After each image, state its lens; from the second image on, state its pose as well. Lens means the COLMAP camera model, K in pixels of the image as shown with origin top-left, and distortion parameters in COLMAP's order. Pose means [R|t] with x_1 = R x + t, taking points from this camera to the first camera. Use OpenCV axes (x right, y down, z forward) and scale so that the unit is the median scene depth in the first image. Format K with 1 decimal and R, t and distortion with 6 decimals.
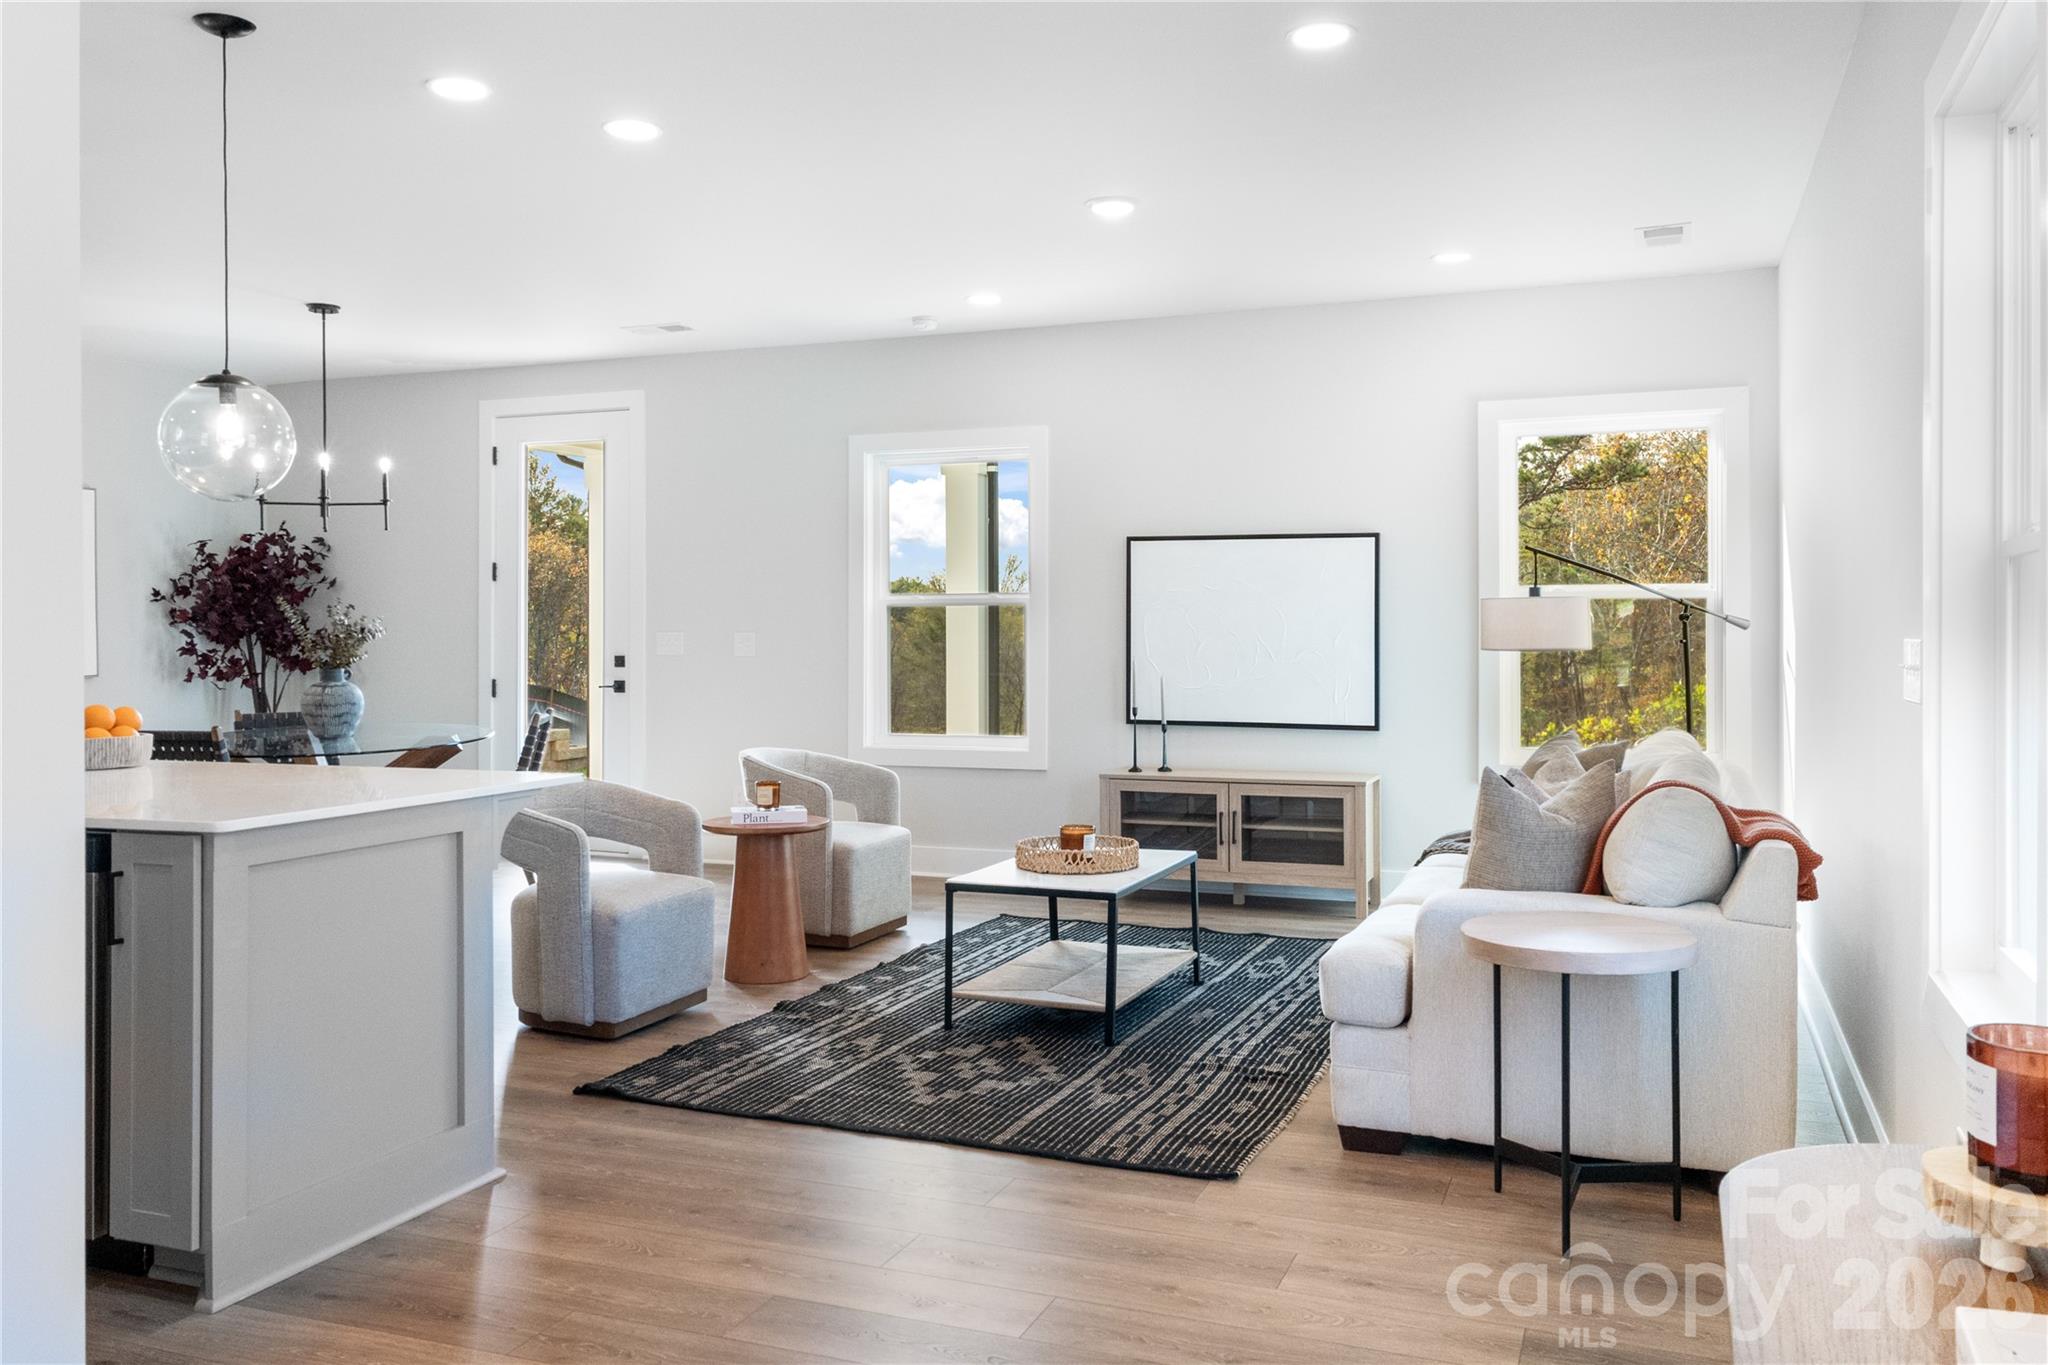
lens RADIAL K [[1612.3, 0, 1022.5], [0, 1612.3, 669.1], [0, 0, 1]] dist [0.028531, -0.017814]
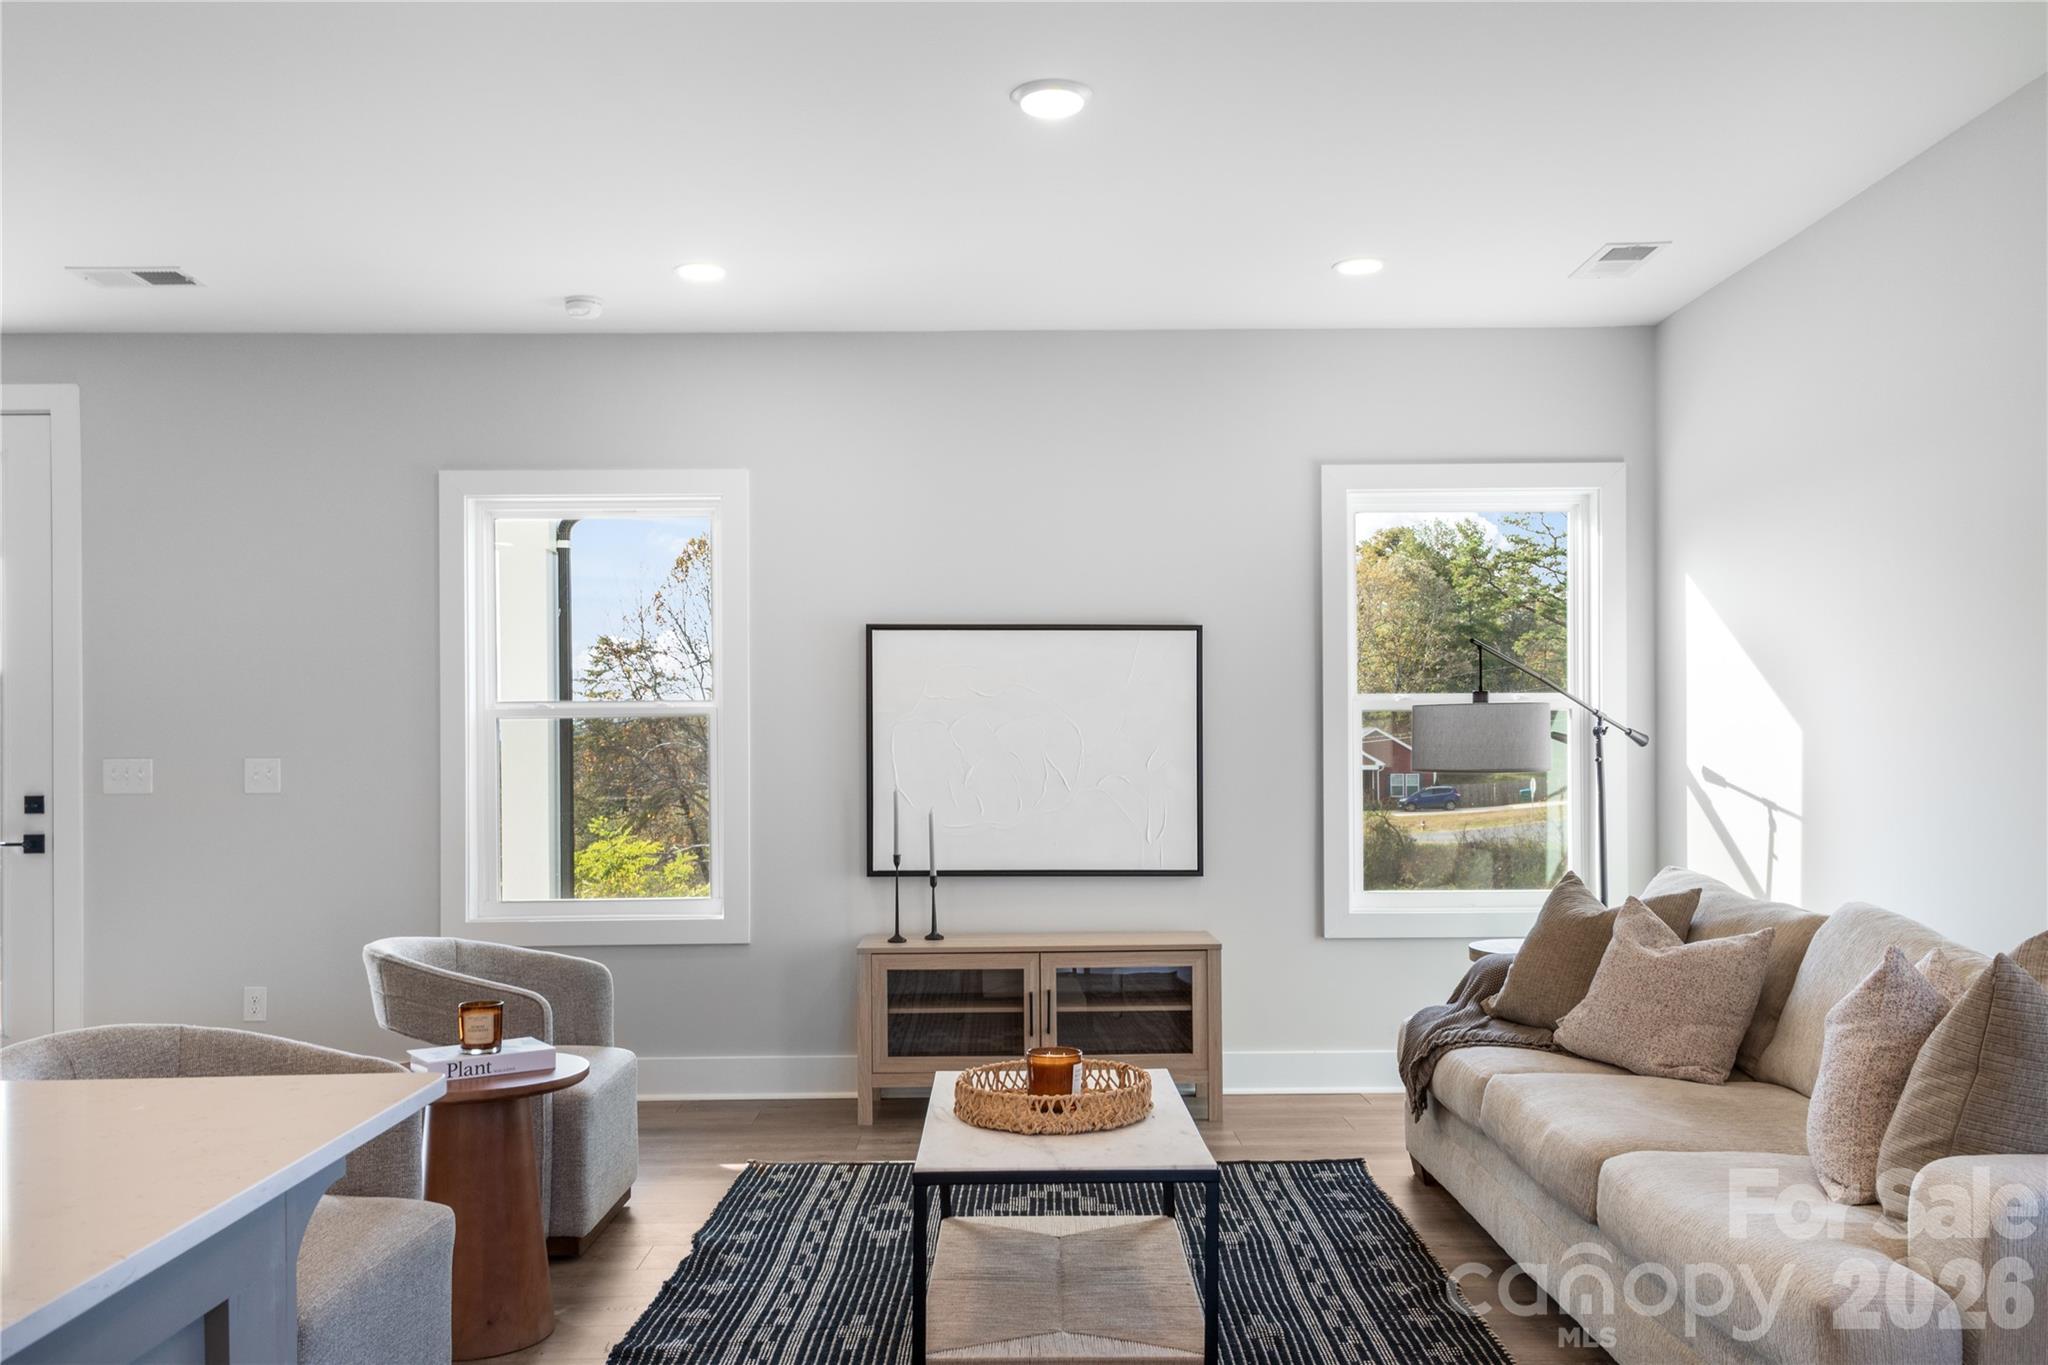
lens RADIAL K [[1612.3, 0, 1026.6], [0, 1612.3, 771.4], [0, 0, 1]] dist [0.028531, -0.017814]
pose [[0.922340, -0.008528, 0.386286, -0.164280], [0.015619, 0.999762, -0.015221, -0.002170], [-0.386064, 0.020072, 0.922253, 0.306556]]
